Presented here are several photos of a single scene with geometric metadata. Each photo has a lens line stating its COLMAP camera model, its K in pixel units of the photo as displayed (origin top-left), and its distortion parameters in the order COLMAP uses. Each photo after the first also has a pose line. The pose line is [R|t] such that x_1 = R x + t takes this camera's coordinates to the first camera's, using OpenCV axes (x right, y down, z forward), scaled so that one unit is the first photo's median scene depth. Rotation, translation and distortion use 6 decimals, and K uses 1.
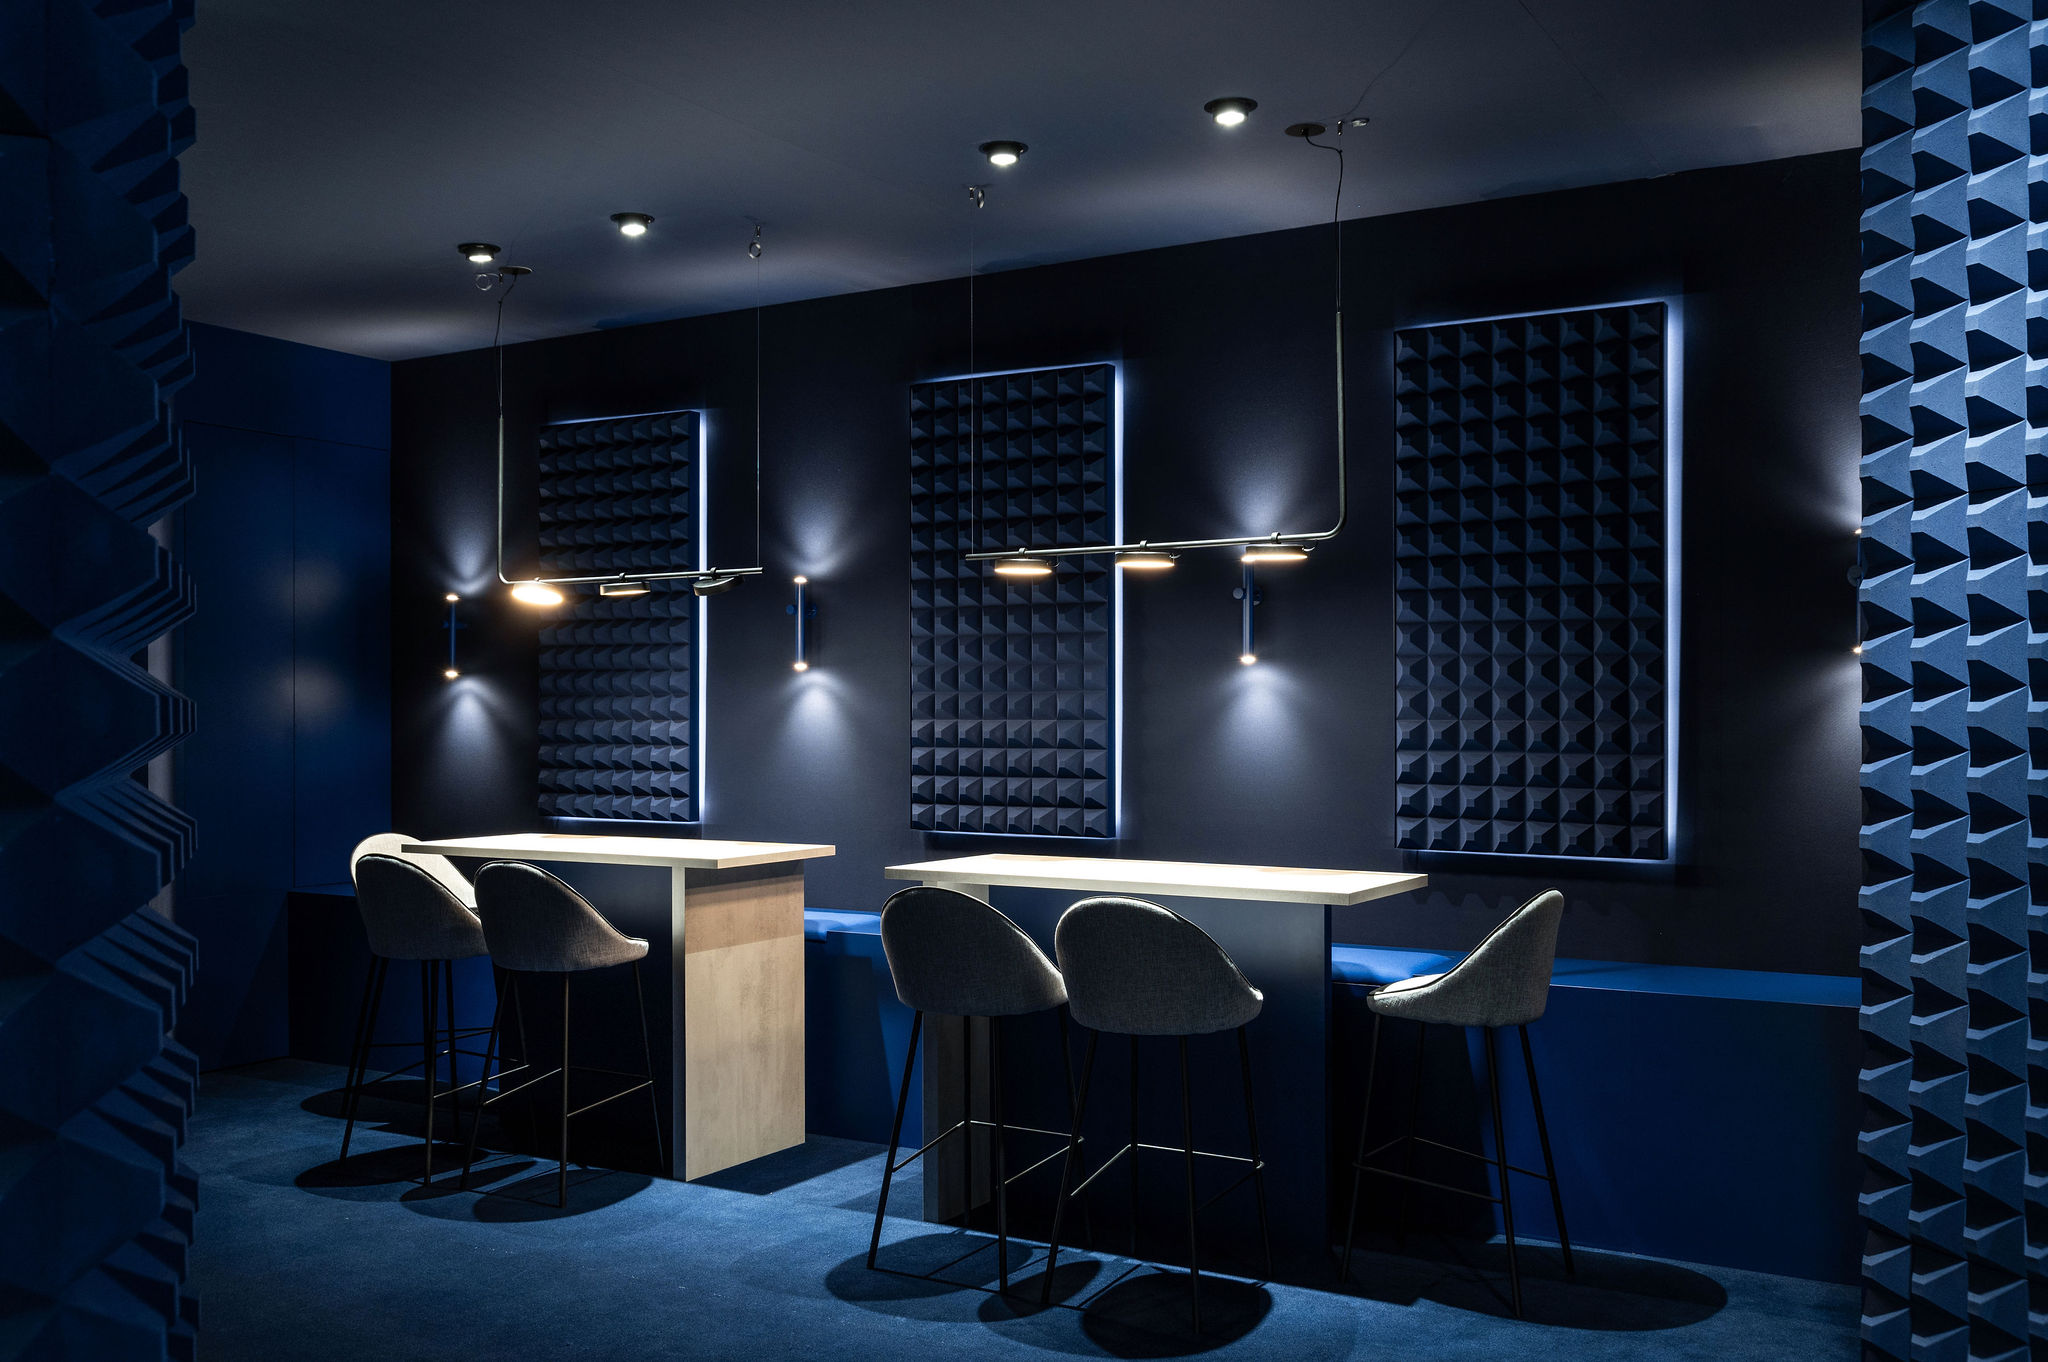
lens RADIAL K [[1837.2, 0, 1017.6], [0, 1837.2, 682.8], [0, 0, 1]] dist [0.000991, 0.013545]
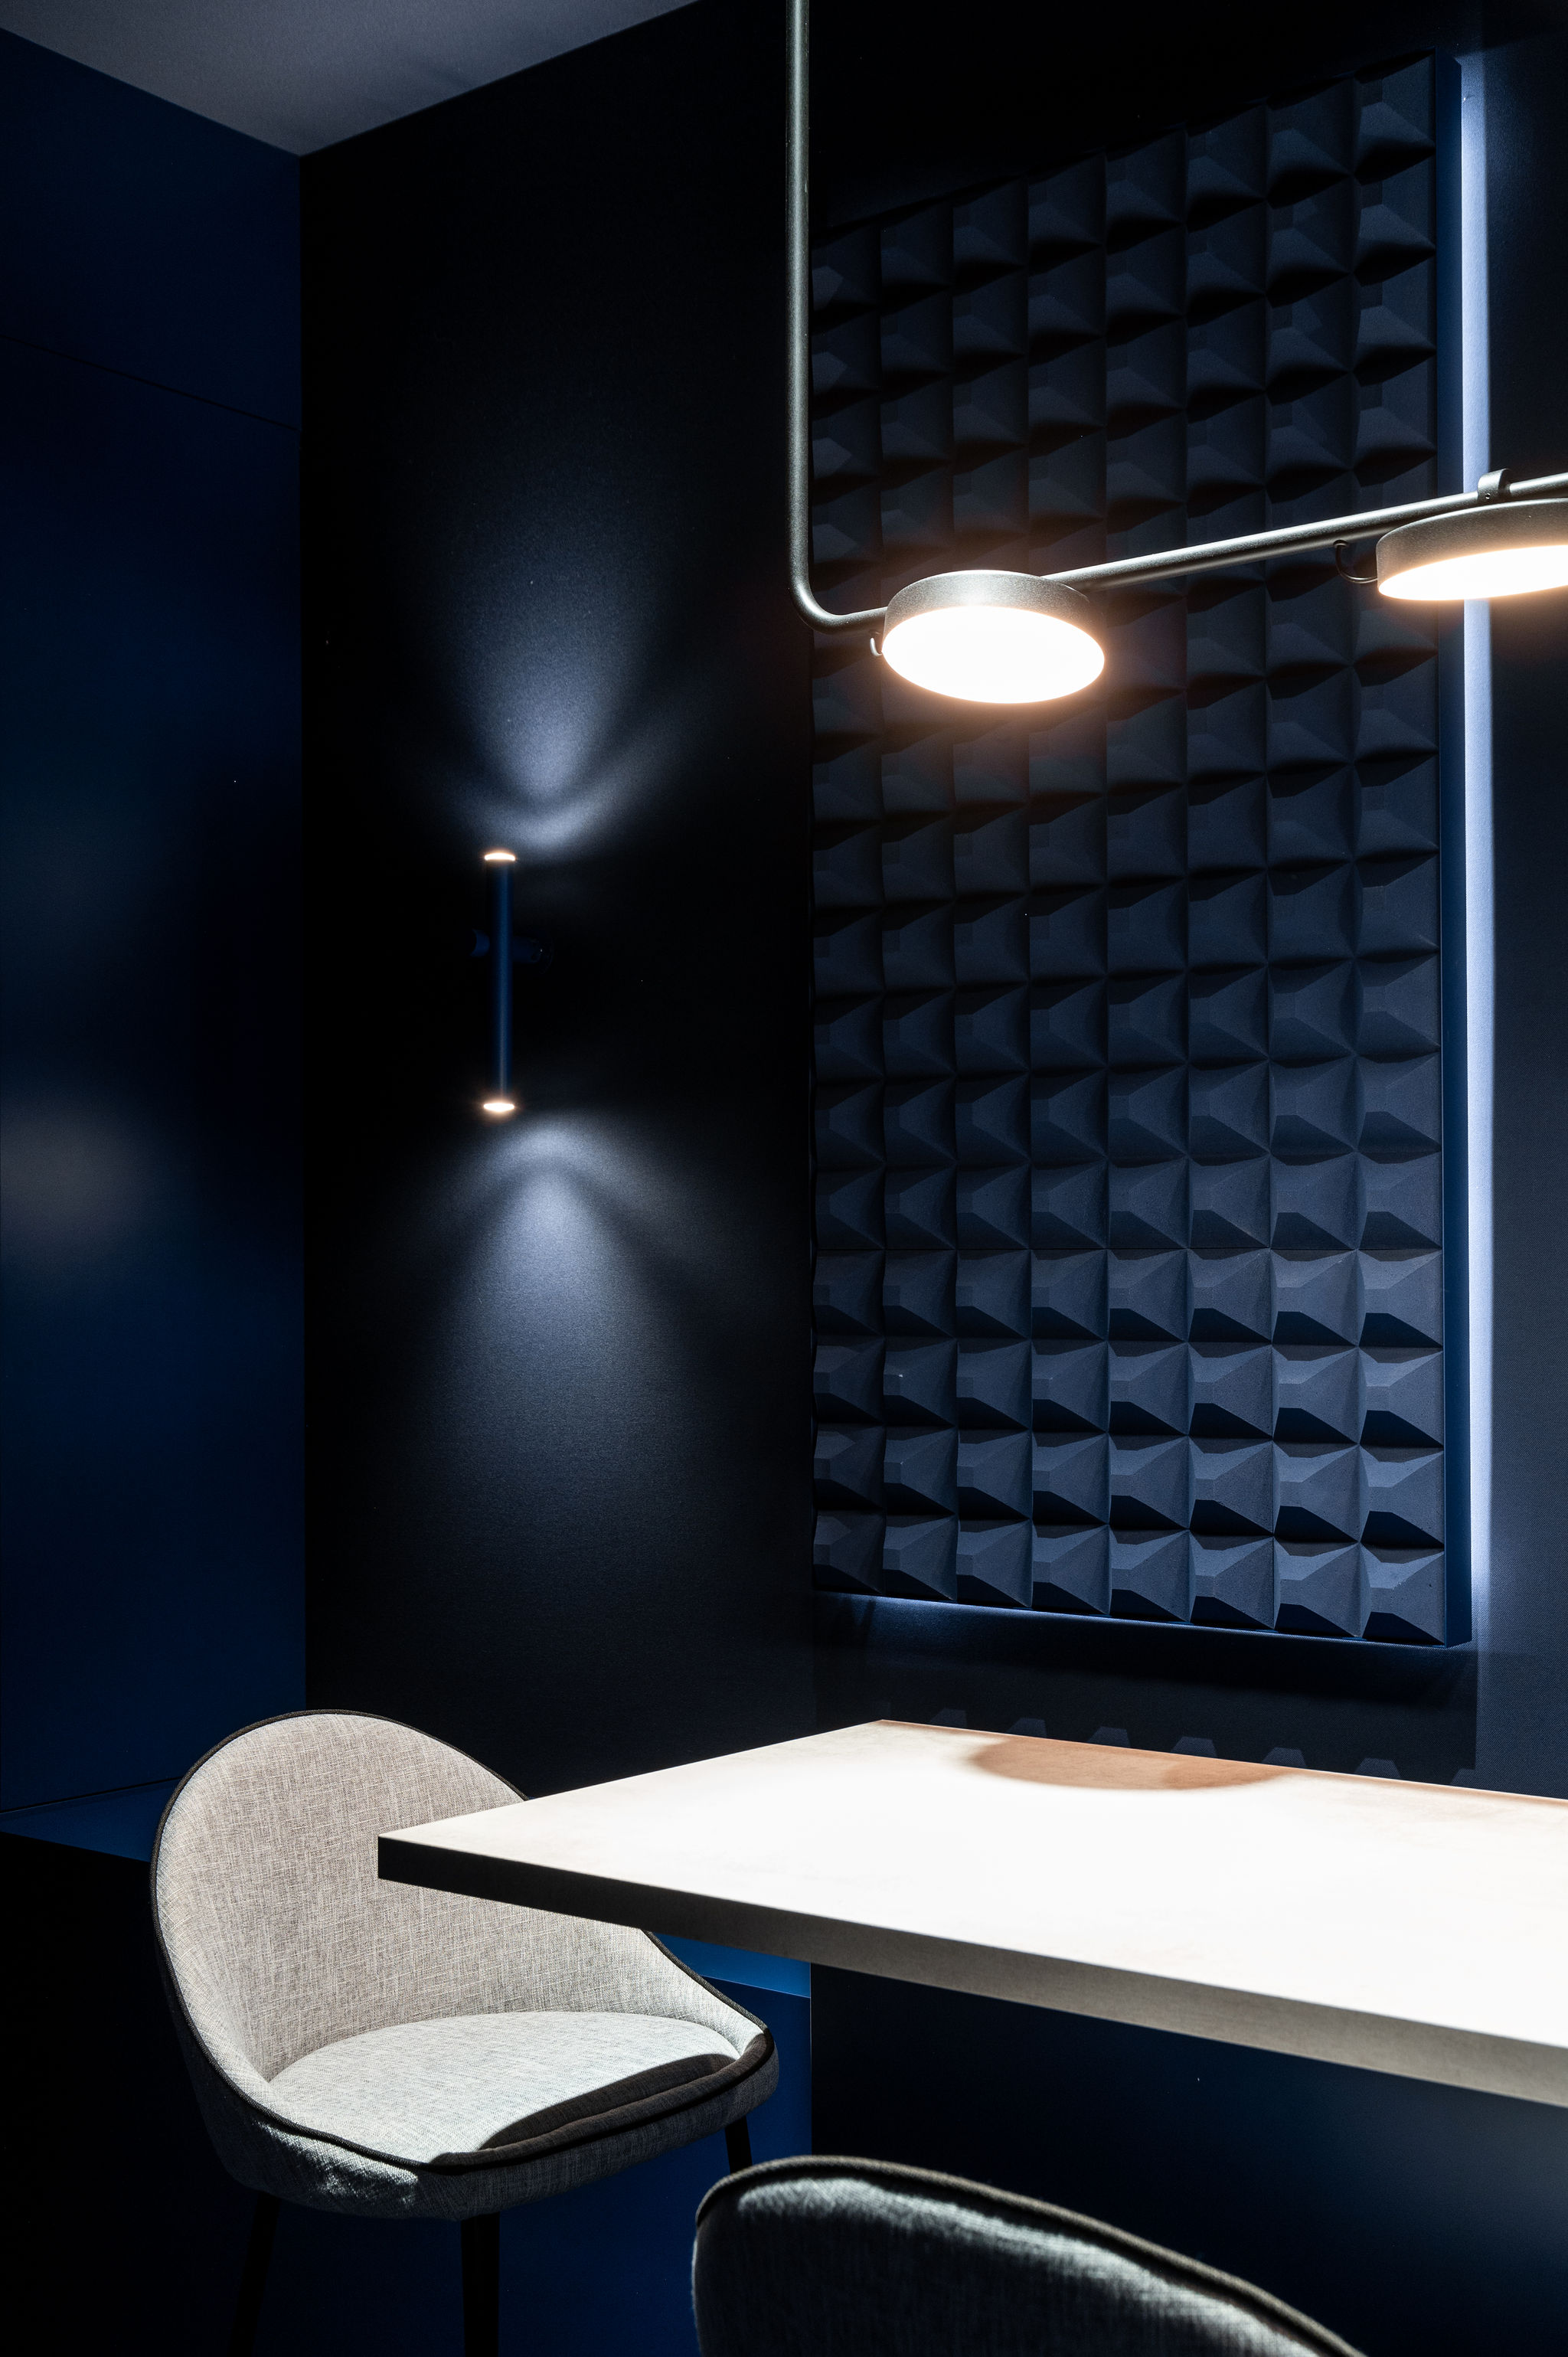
lens RADIAL K [[2697.5, 0, 856.7], [0, 2697.5, 1228.1], [0, 0, 1]] dist [0.001368, 0.000000]
pose [[0.993141, -0.004713, -0.116831, -0.236008], [0.004831, 0.999988, 0.000720, 0.018240], [0.116827, -0.001279, 0.993152, 0.674360]]
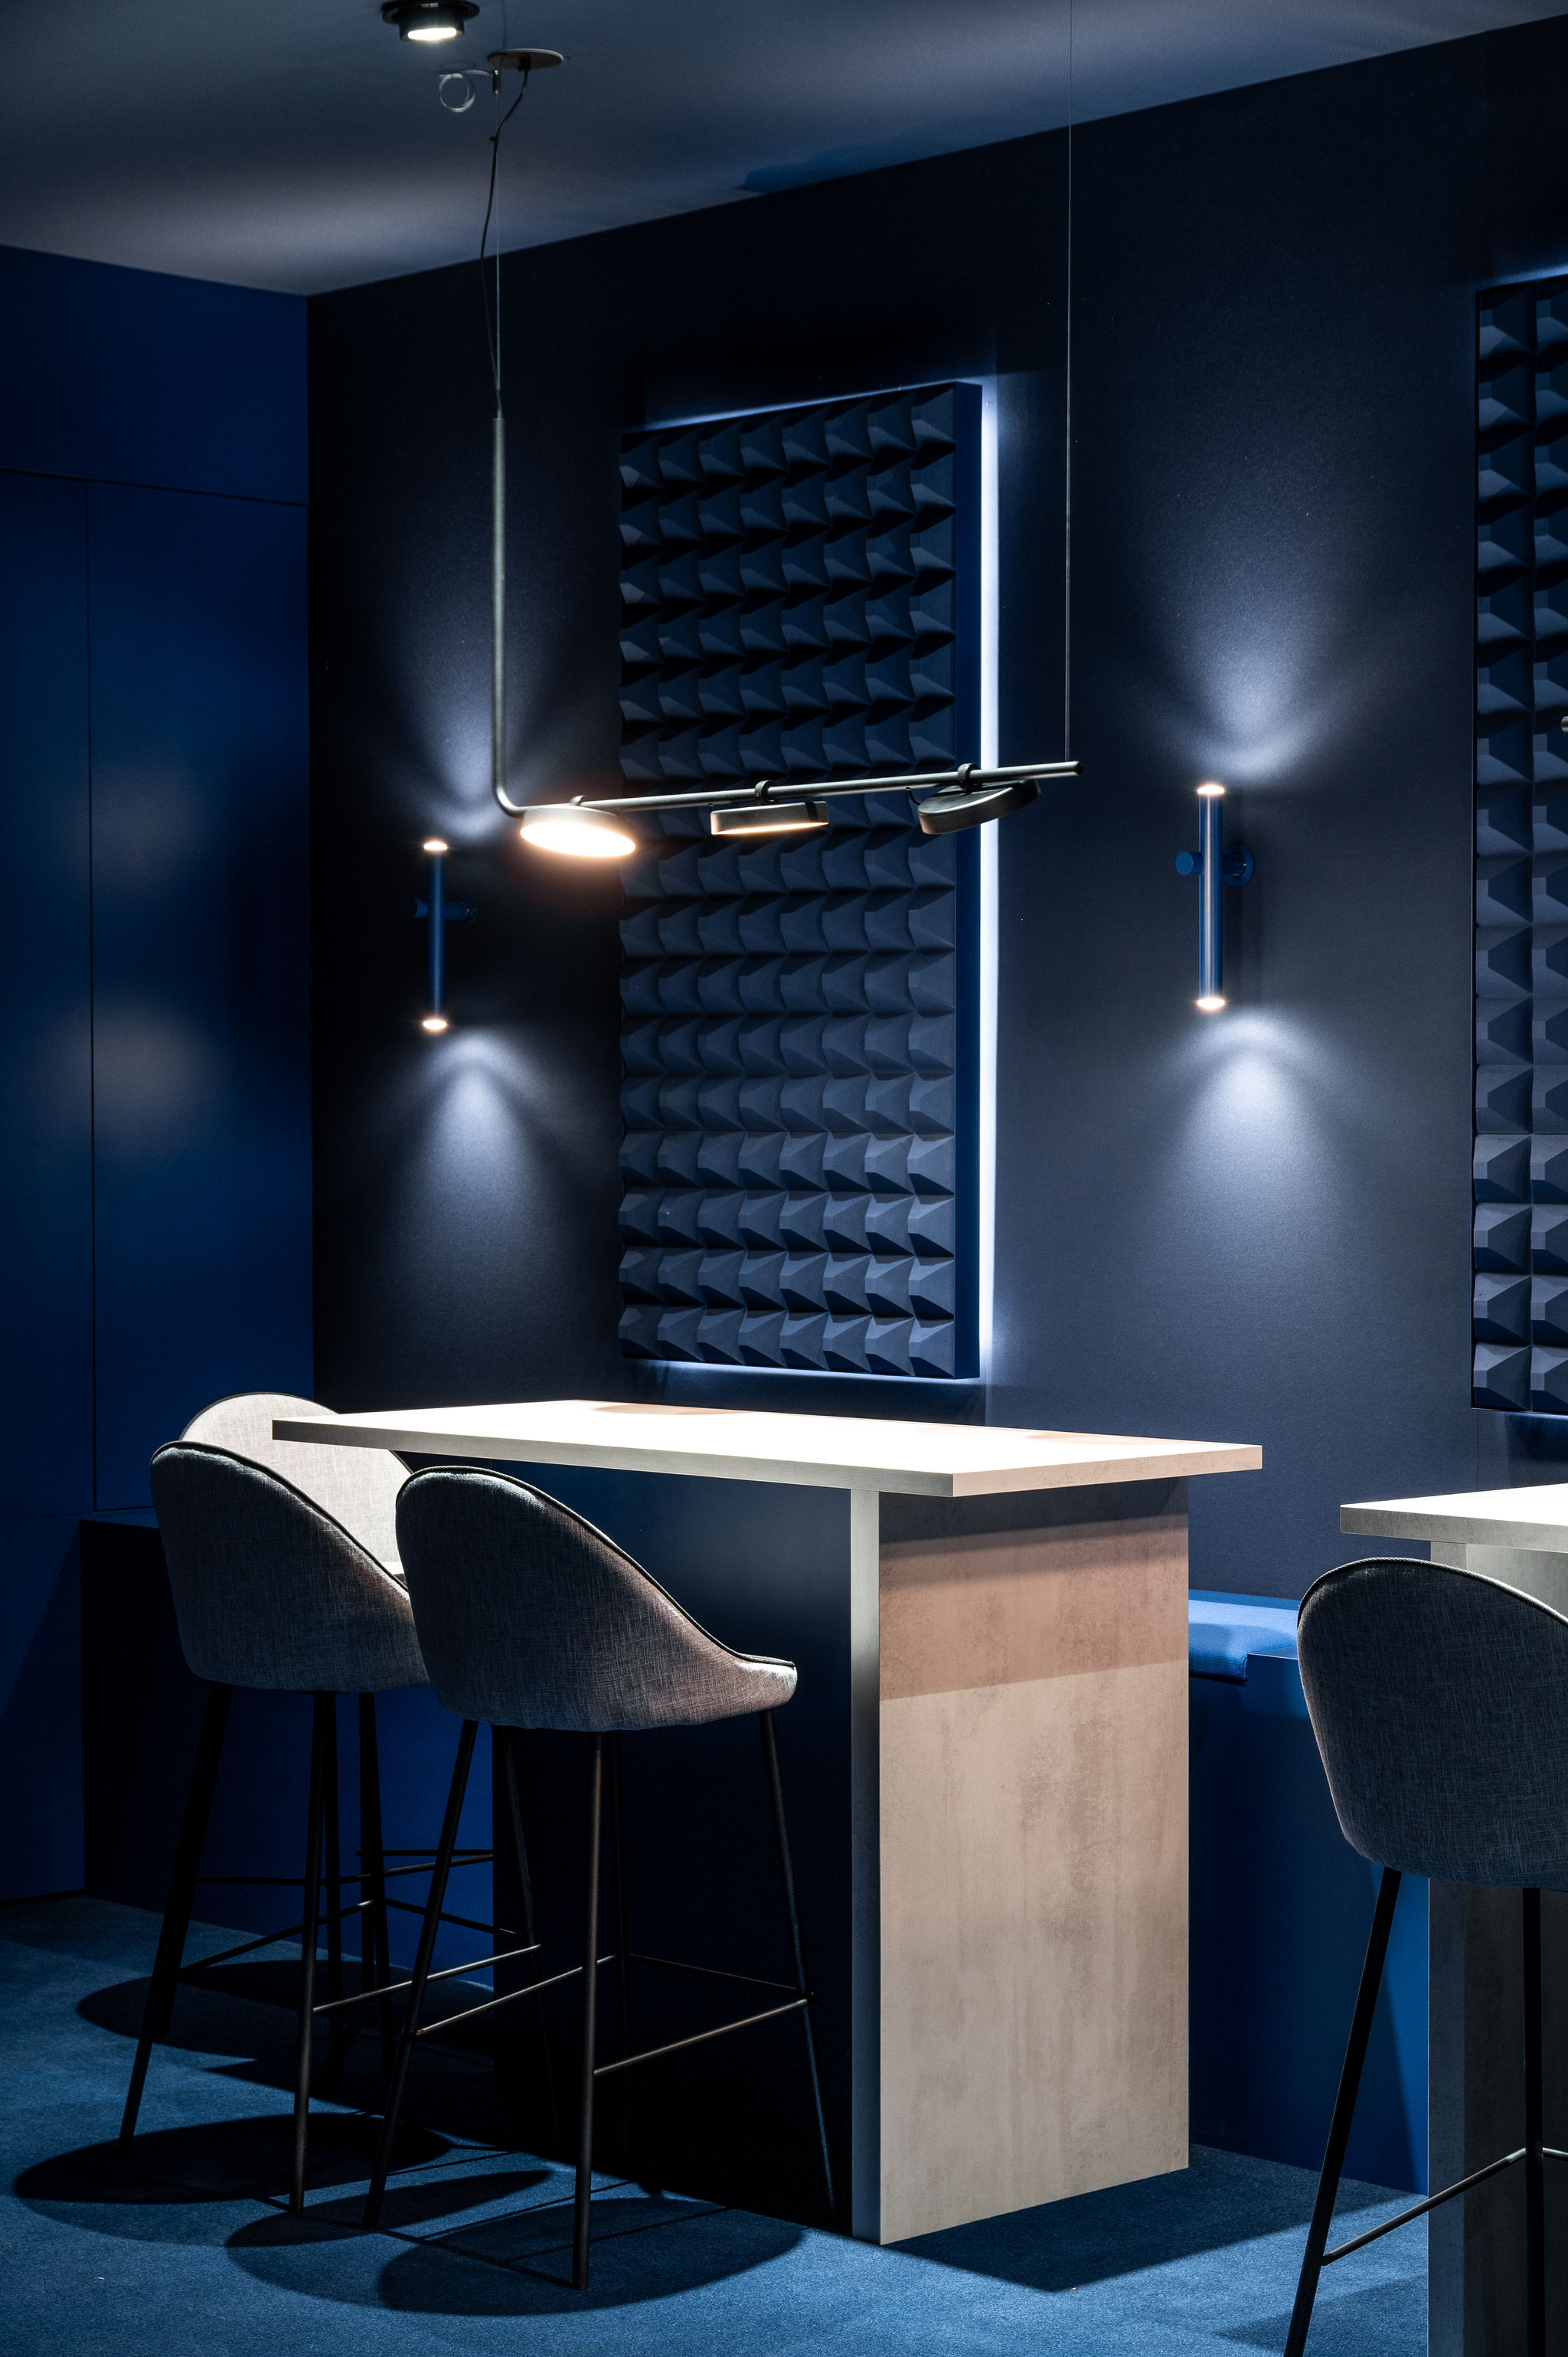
lens RADIAL K [[4383.3, 0, 791.2], [0, 4383.3, 1232.7], [0, 0, 1]] dist [0.044576, 0.000000]
pose [[0.965278, 0.008750, -0.261080, 0.048482], [0.002766, 0.999040, 0.043709, -0.000912], [0.261212, -0.042913, 0.964327, 0.037611]]
